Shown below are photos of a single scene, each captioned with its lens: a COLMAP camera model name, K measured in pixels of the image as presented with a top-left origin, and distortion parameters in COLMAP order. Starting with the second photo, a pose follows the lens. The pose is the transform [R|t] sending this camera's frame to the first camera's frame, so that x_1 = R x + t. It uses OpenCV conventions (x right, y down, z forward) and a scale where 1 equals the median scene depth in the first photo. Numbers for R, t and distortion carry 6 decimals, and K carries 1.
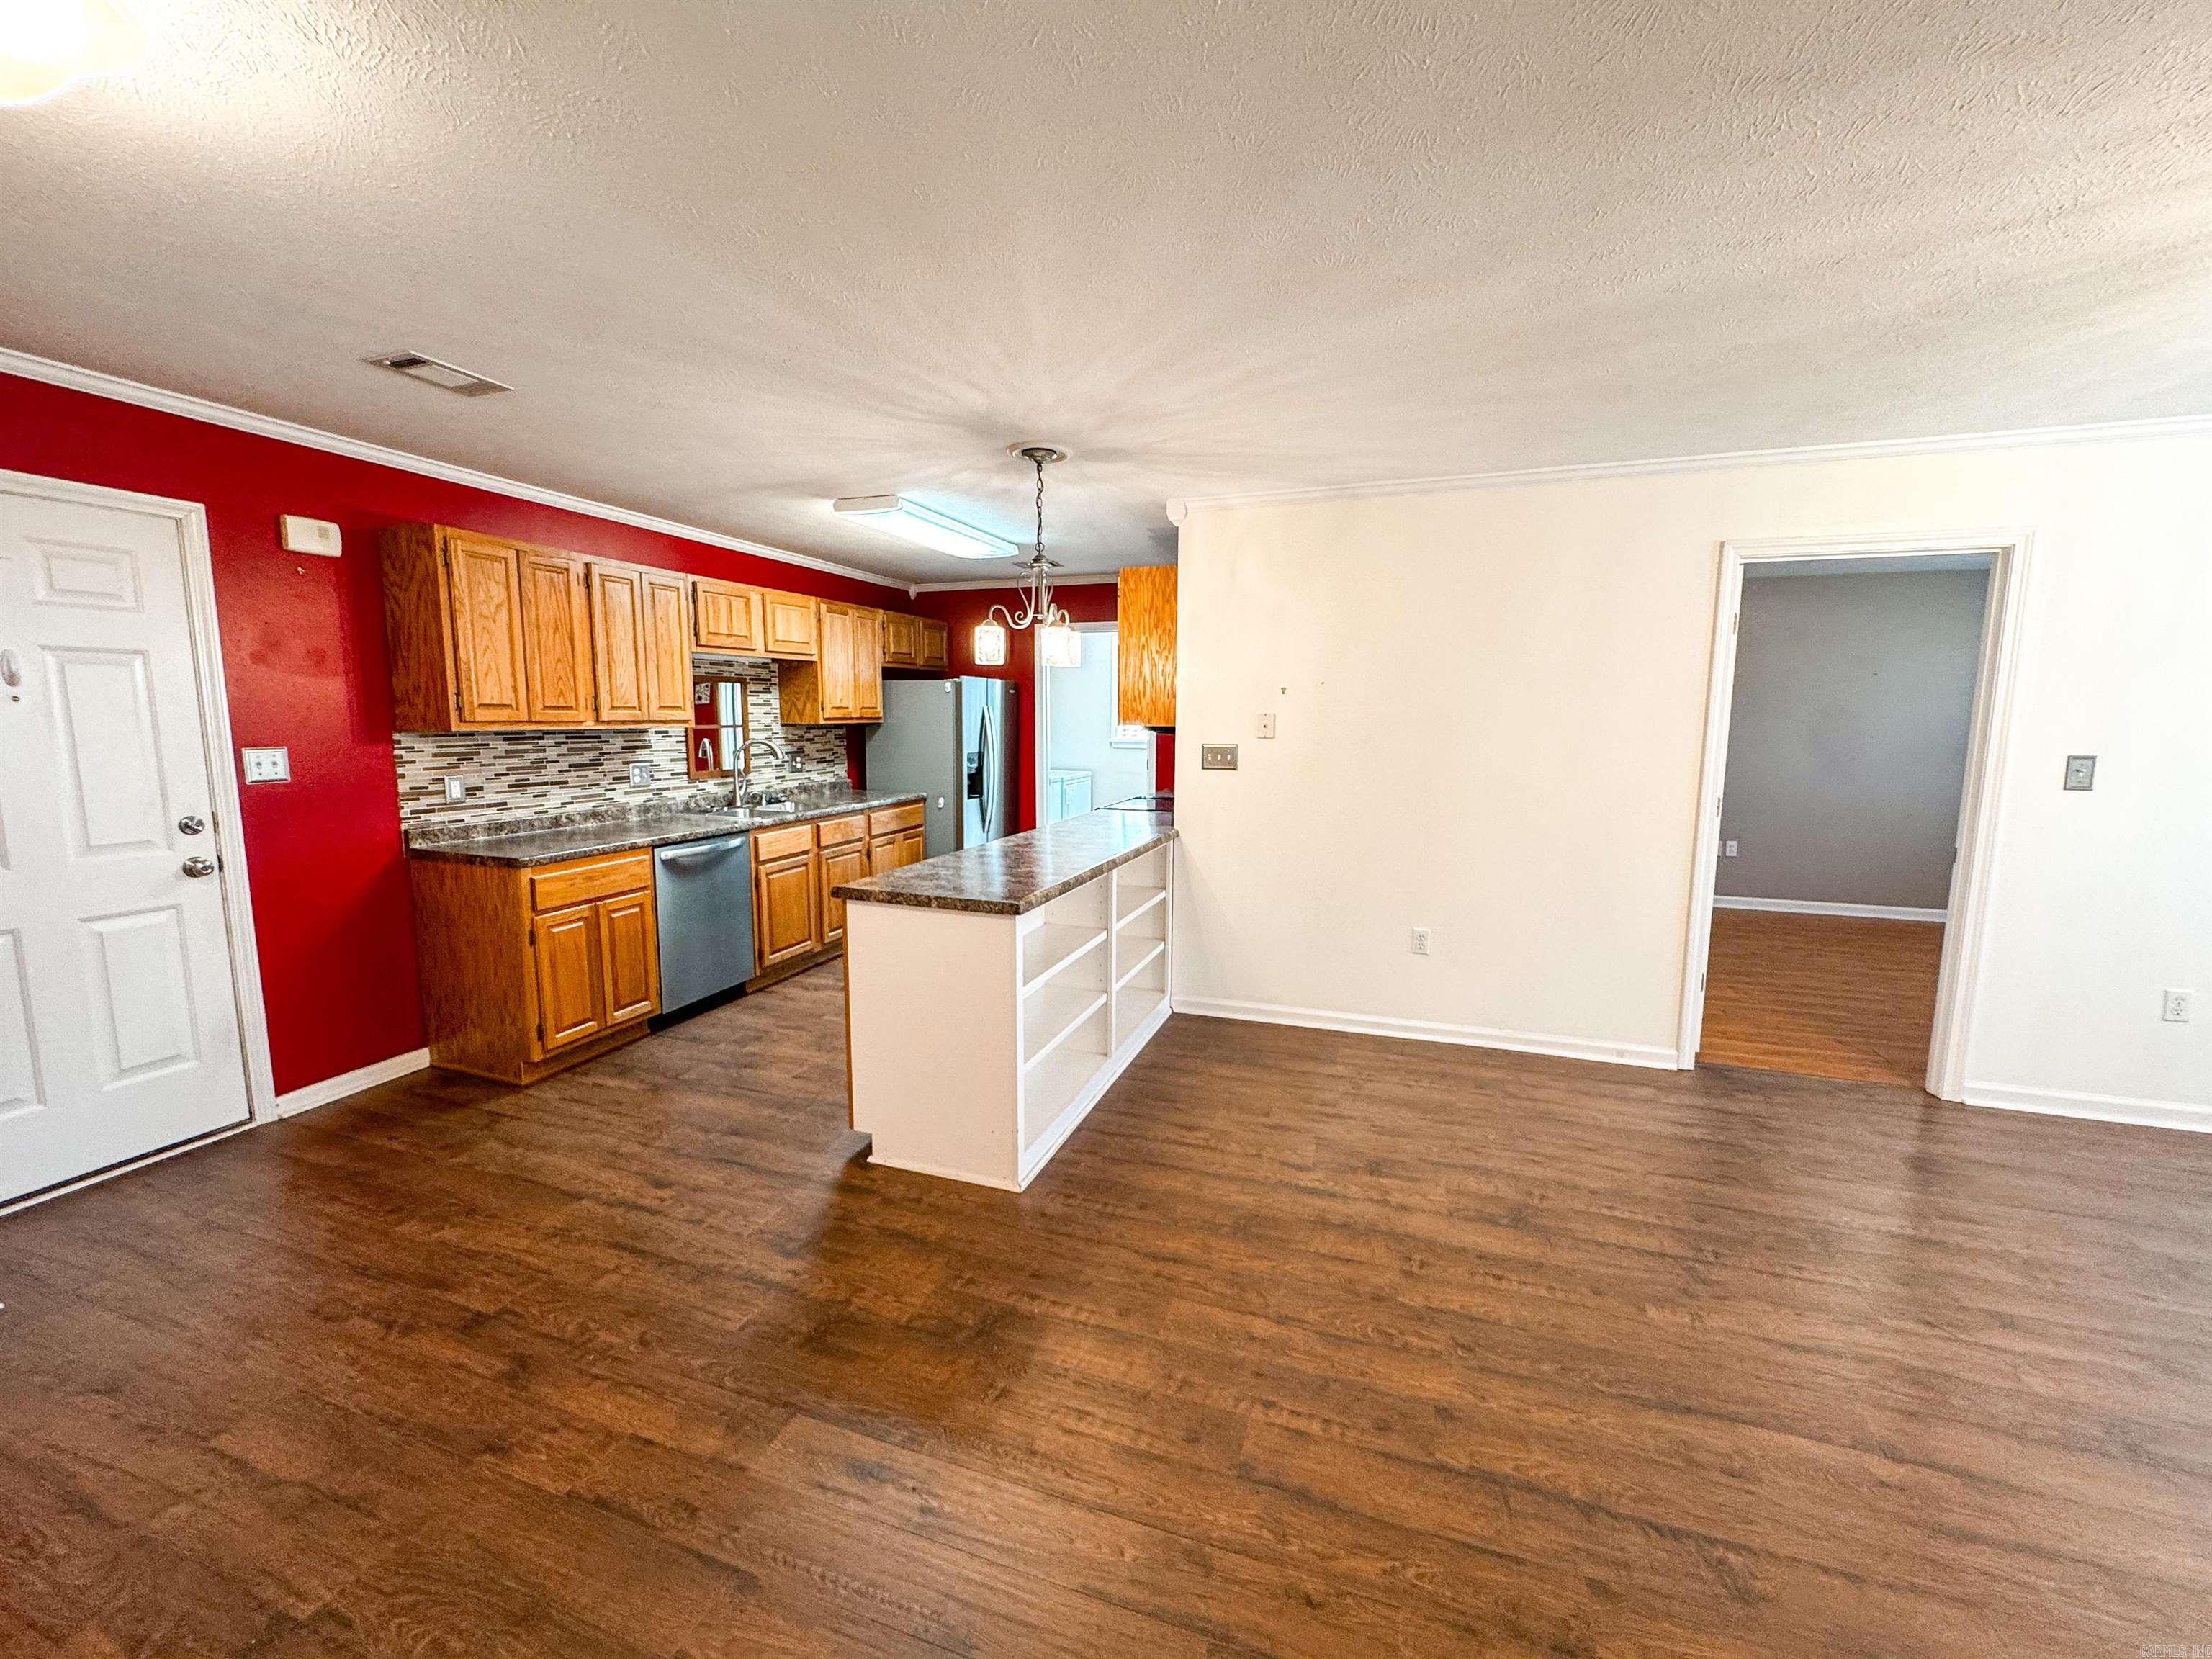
lens RADIAL K [[880.1, 0, 1104.2], [0, 880.1, 825.0], [0, 0, 1]] dist [-0.003604, 0.000383]
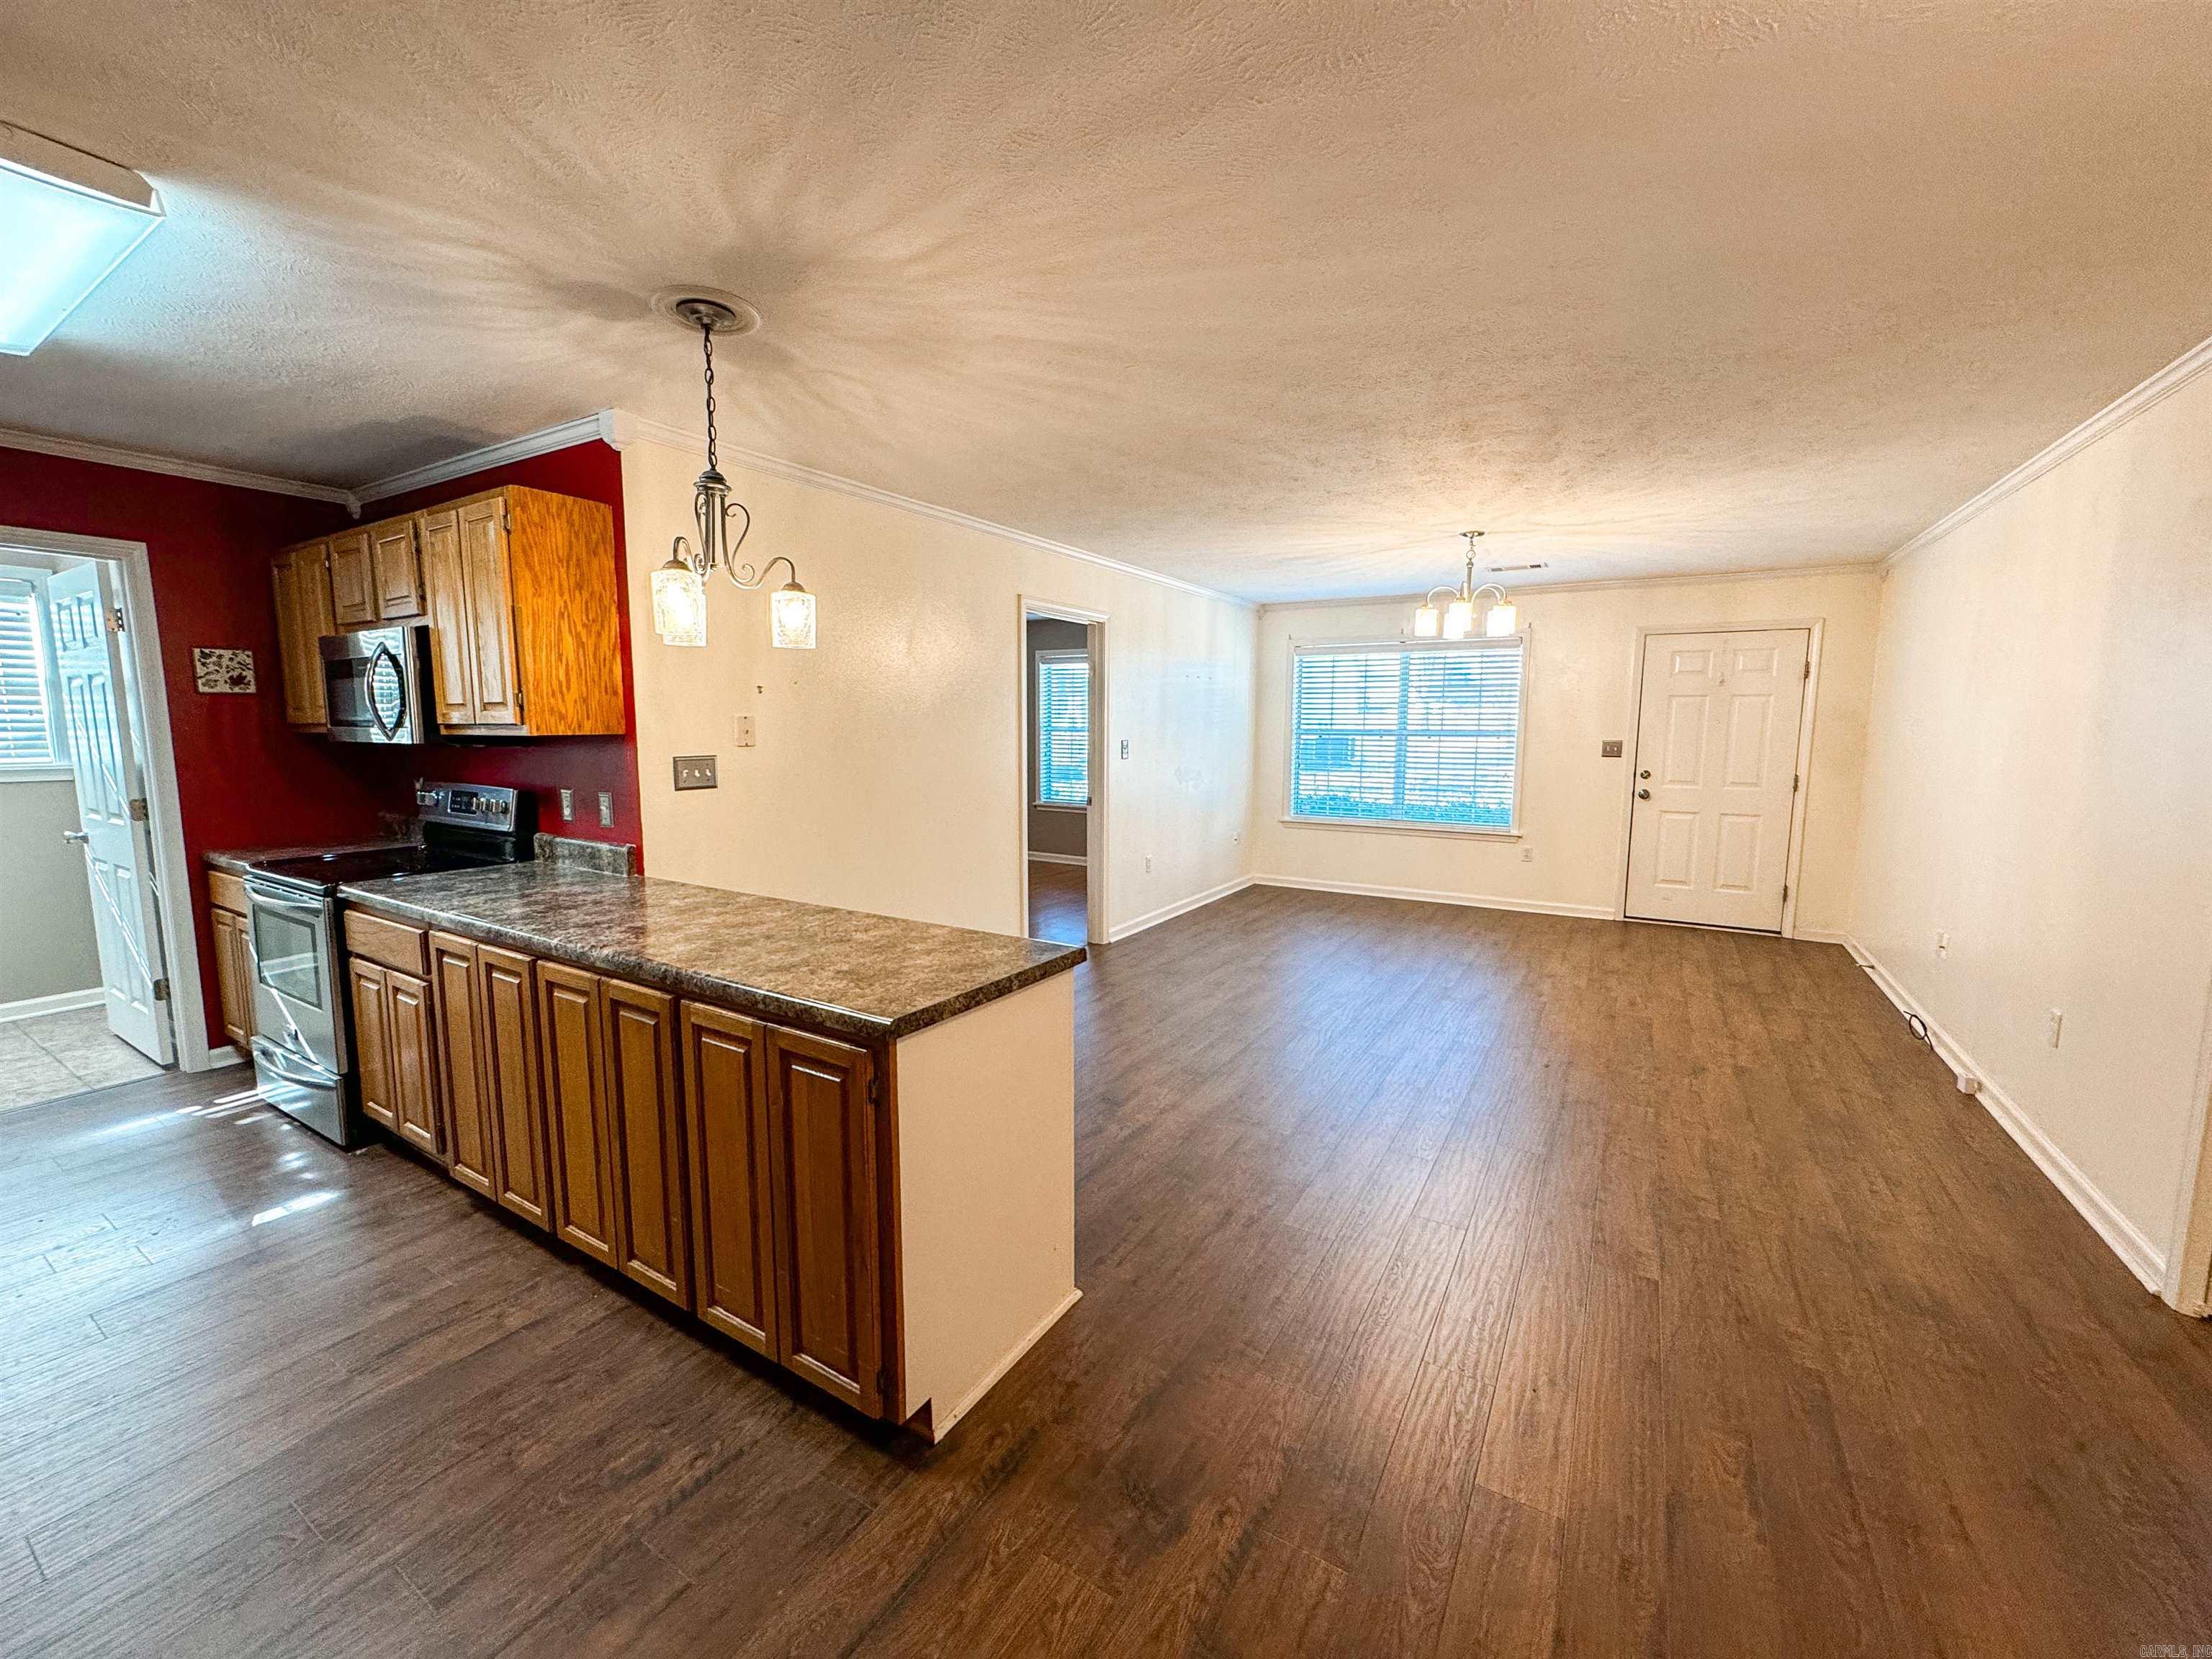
lens RADIAL K [[880.1, 0, 1102.8], [0, 880.1, 824.8], [0, 0, 1]] dist [-0.003604, 0.000383]
pose [[0.206516, -0.116921, 0.971432, -0.566097], [0.119714, 0.988395, 0.093513, -0.063750], [-0.971092, 0.096982, 0.218116, 0.508535]]
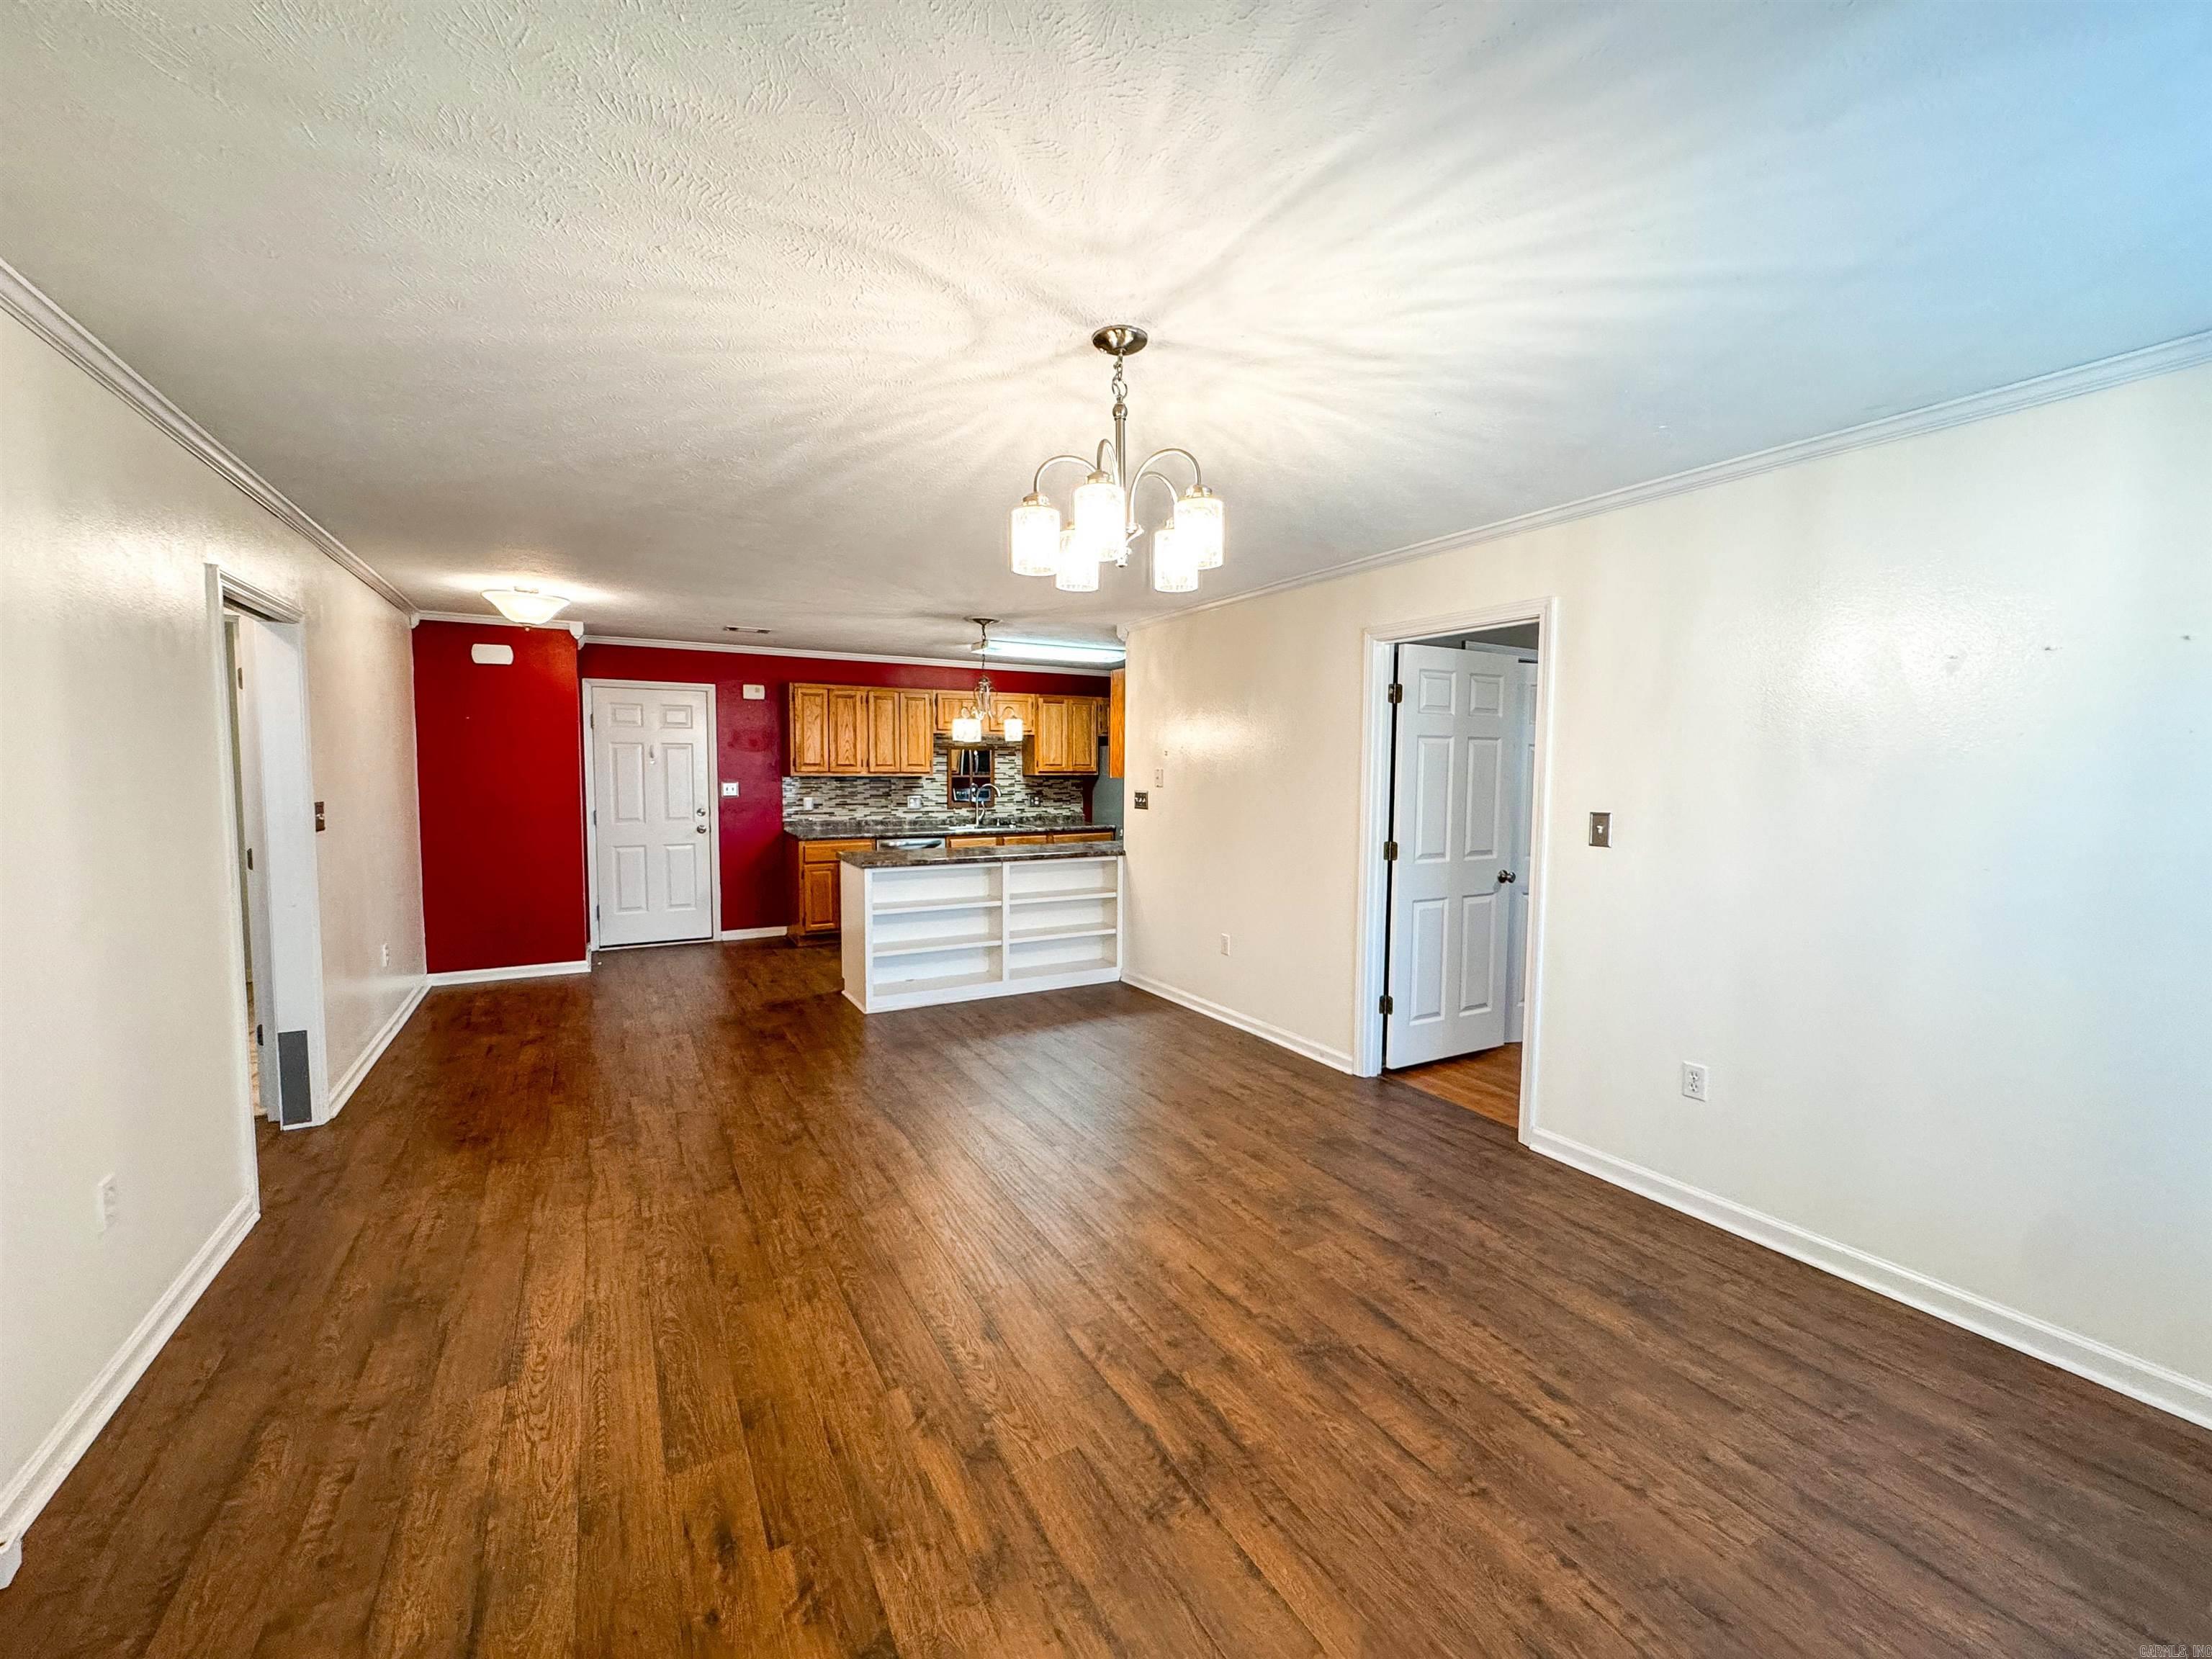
lens RADIAL K [[880.1, 0, 1105.0], [0, 880.1, 837.0], [0, 0, 1]] dist [-0.003604, 0.000383]
pose [[0.758967, 0.052987, -0.648969, 1.038775], [-0.085041, 0.996213, -0.018116, 0.012858], [0.645551, 0.068939, 0.760599, -0.108368]]
